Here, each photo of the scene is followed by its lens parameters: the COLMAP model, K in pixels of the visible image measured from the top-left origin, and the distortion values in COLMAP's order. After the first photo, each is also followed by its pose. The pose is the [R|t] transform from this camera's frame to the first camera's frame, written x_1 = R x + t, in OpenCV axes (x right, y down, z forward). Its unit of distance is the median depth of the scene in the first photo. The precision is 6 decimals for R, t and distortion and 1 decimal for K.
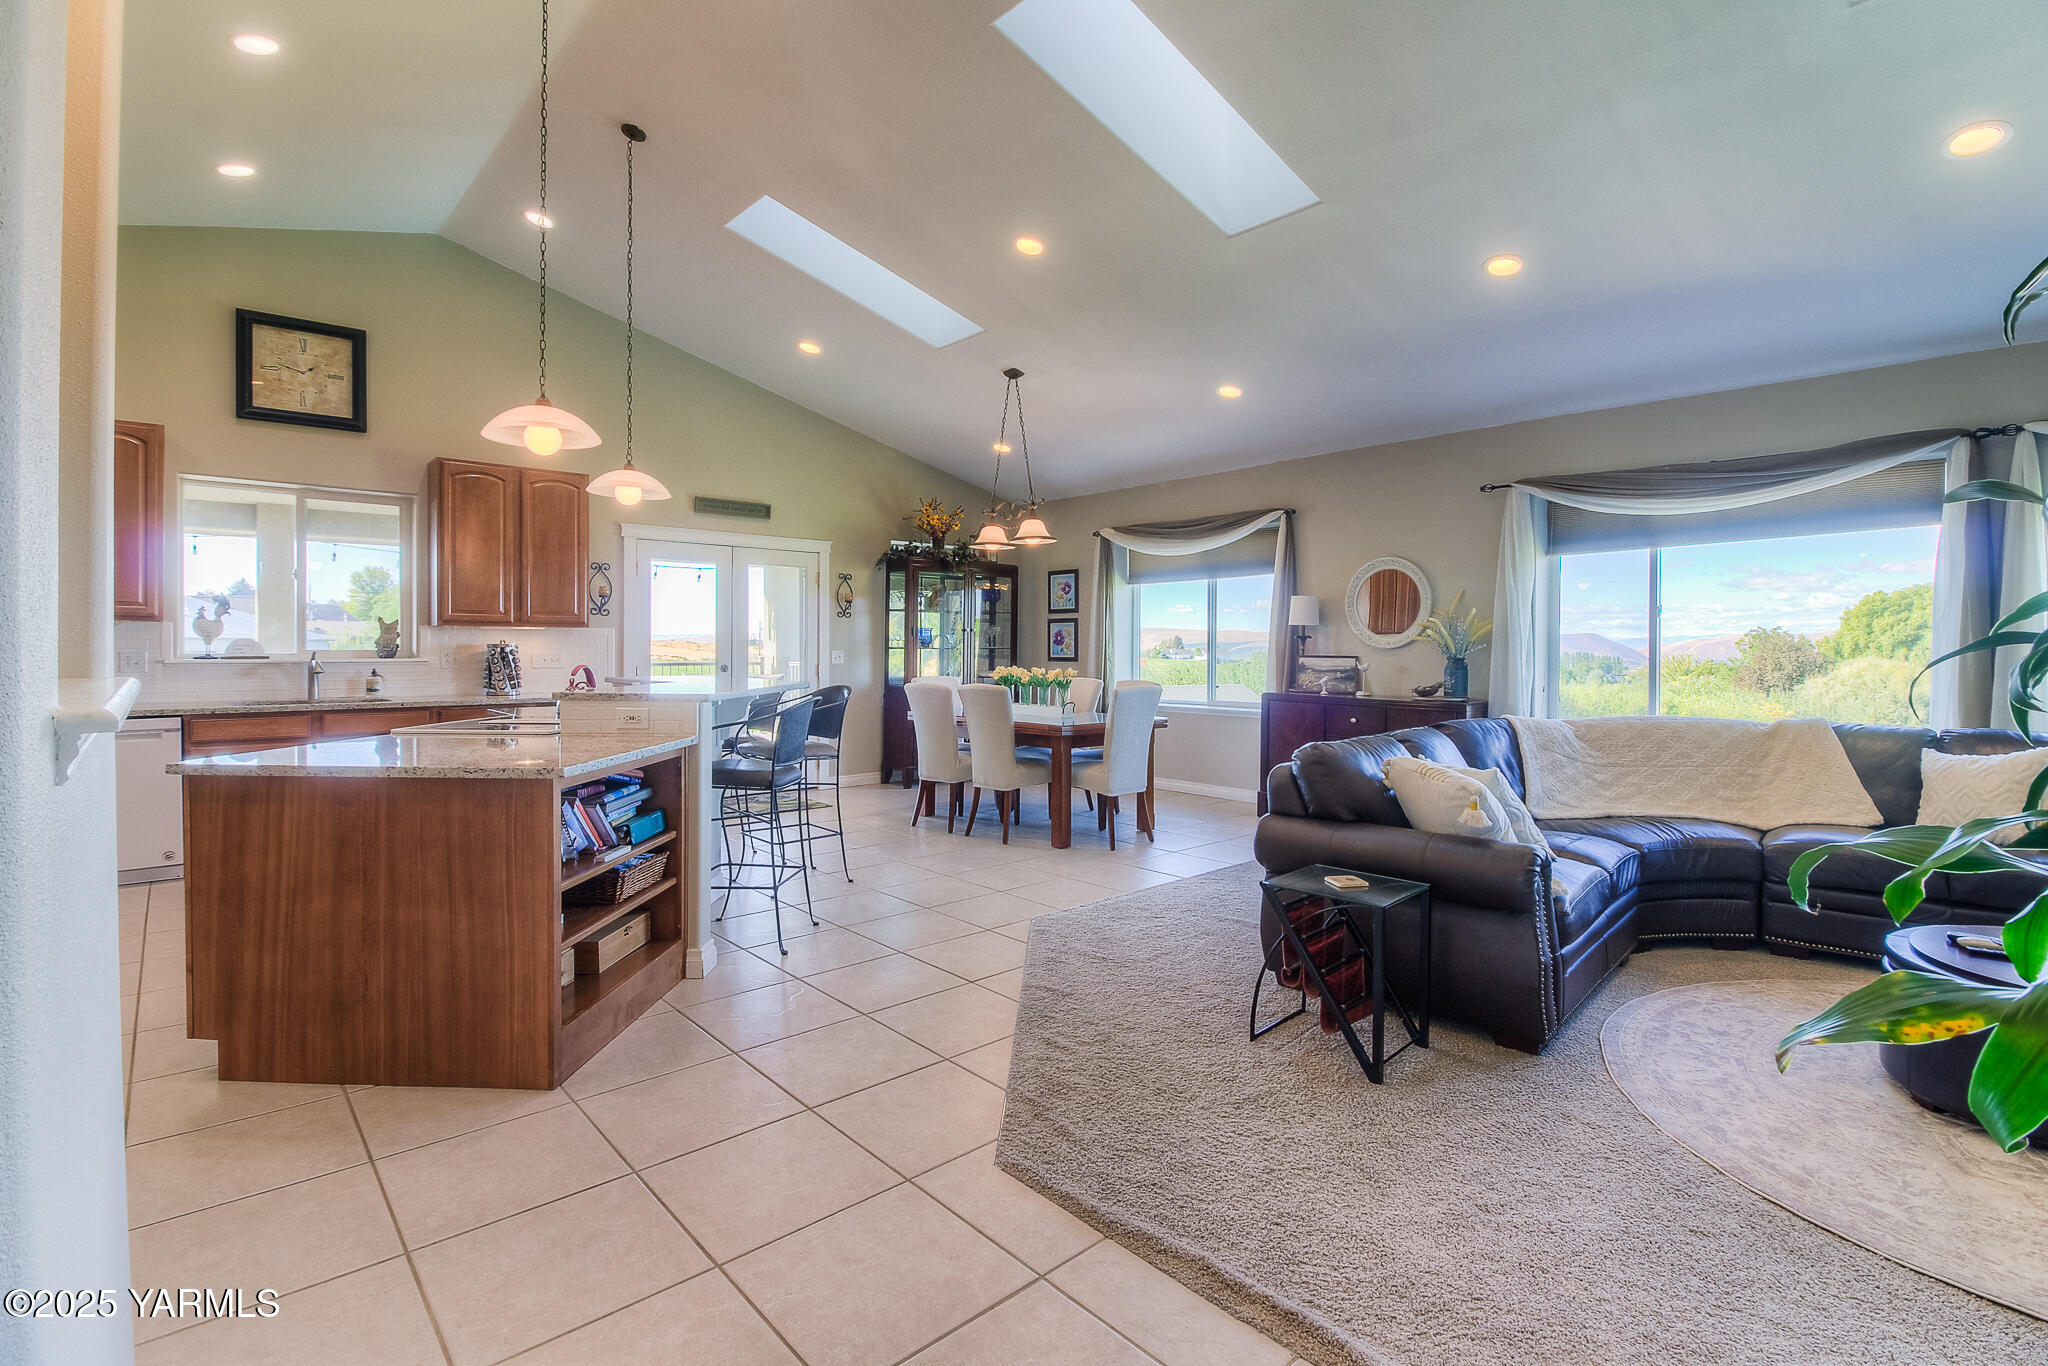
lens RADIAL K [[955.4, 0, 1018.3], [0, 955.4, 664.6], [0, 0, 1]] dist [-0.003864, -0.009694]
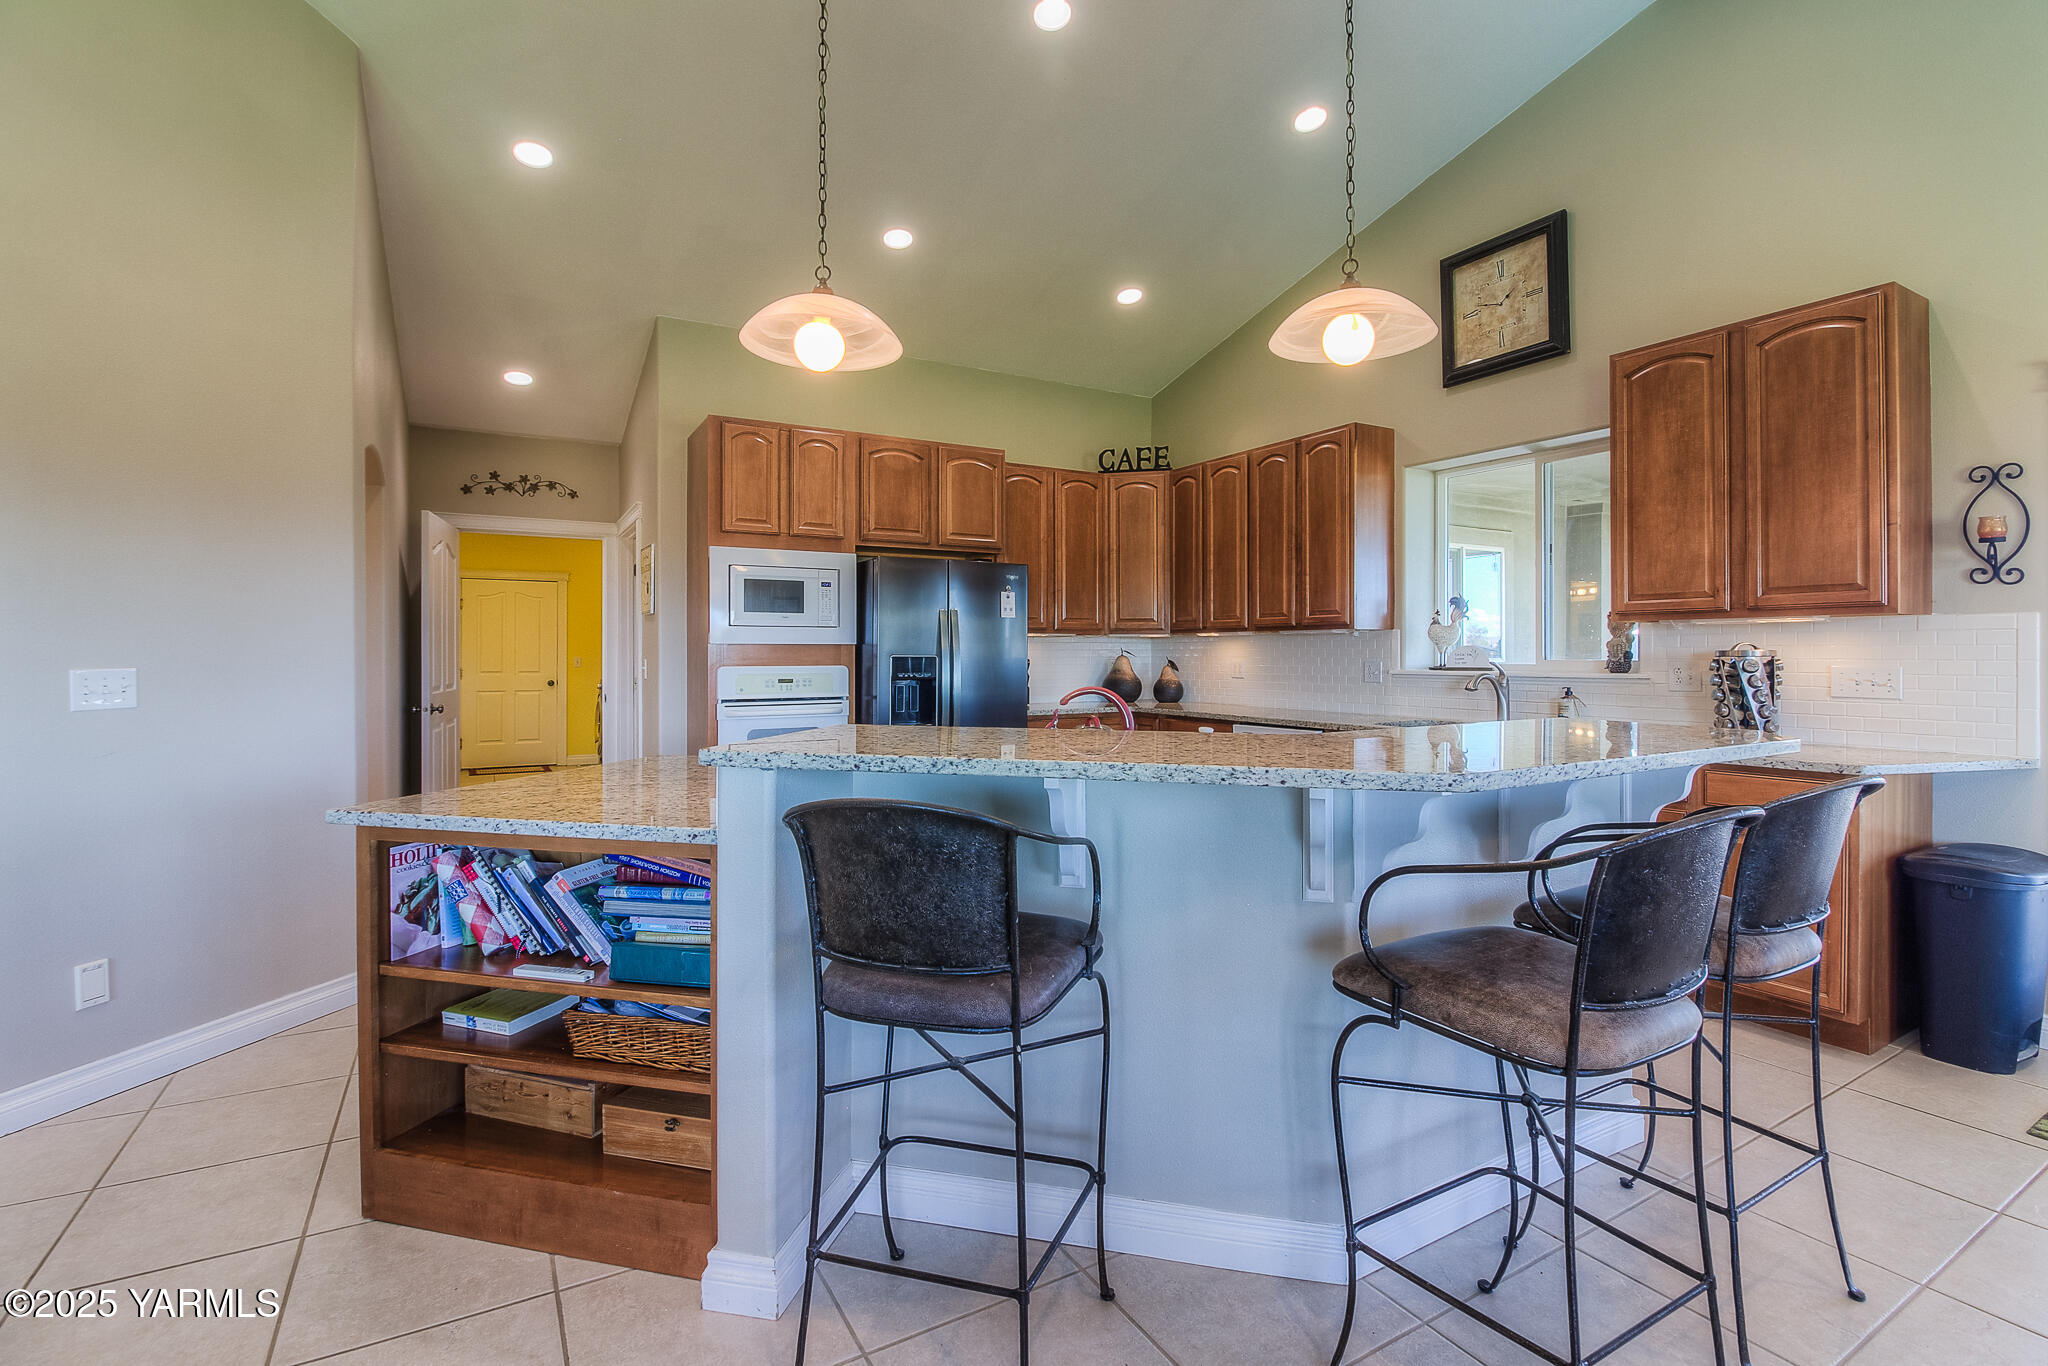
lens RADIAL K [[955.4, 0, 1049.8], [0, 955.4, 651.1], [0, 0, 1]] dist [-0.003864, -0.009694]
pose [[-0.189973, -0.005831, -0.981772, 0.075997], [-0.016516, 0.999860, -0.002742, -0.012855], [0.981650, 0.015694, -0.190042, 0.712591]]
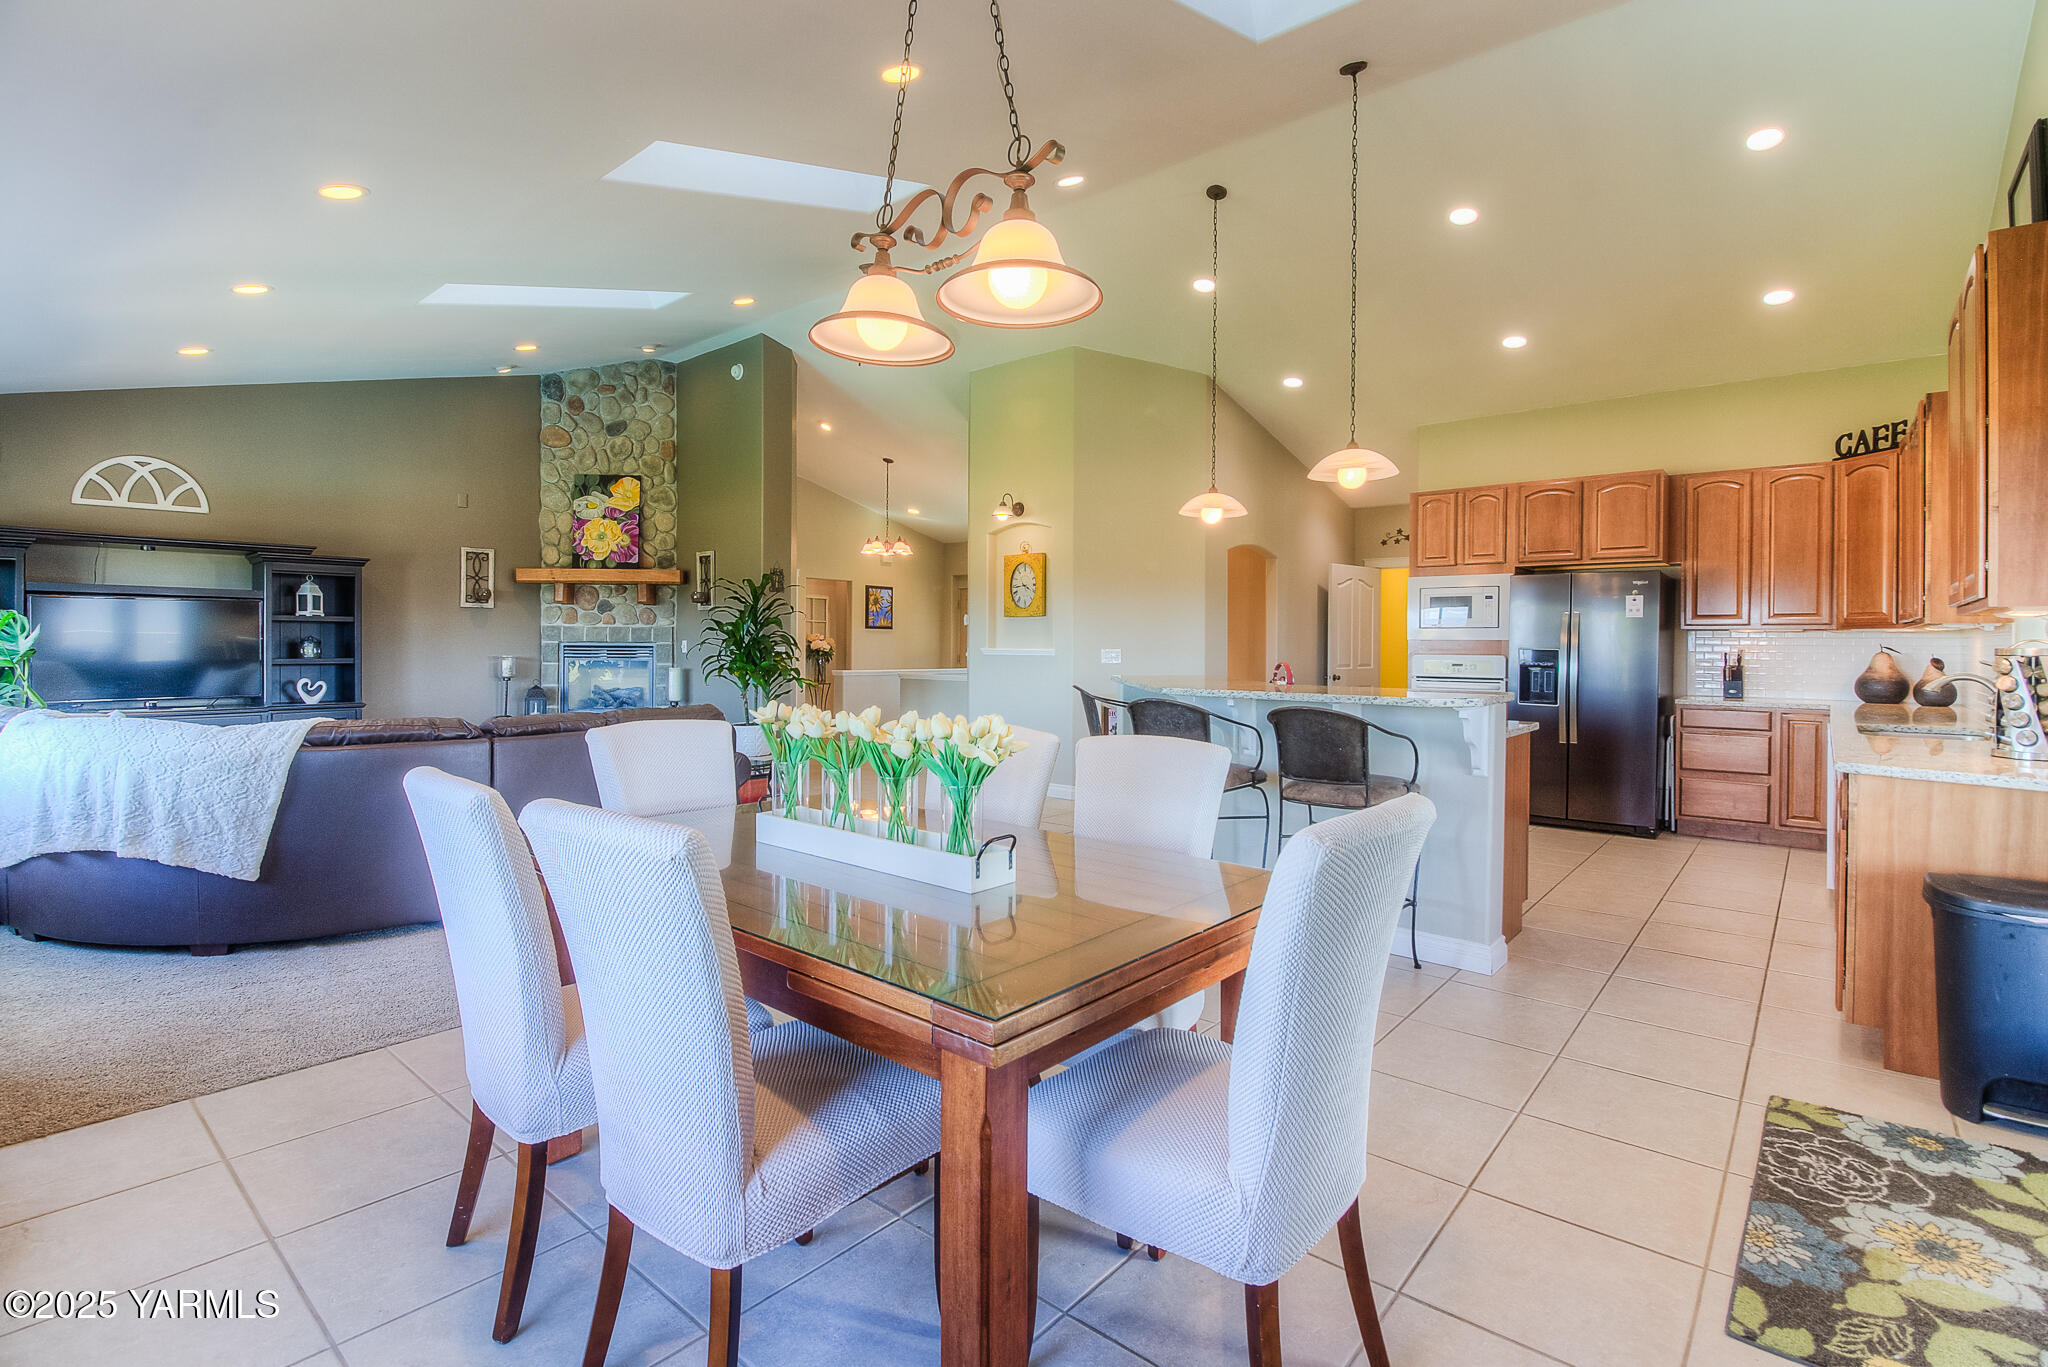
lens RADIAL K [[955.4, 0, 1042.3], [0, 955.4, 650.1], [0, 0, 1]] dist [-0.003864, -0.009694]
pose [[-0.990399, -0.009350, -0.137924, -0.000005], [-0.012838, 0.999619, 0.024416, -0.026330], [0.137643, 0.025952, -0.990142, 1.404676]]
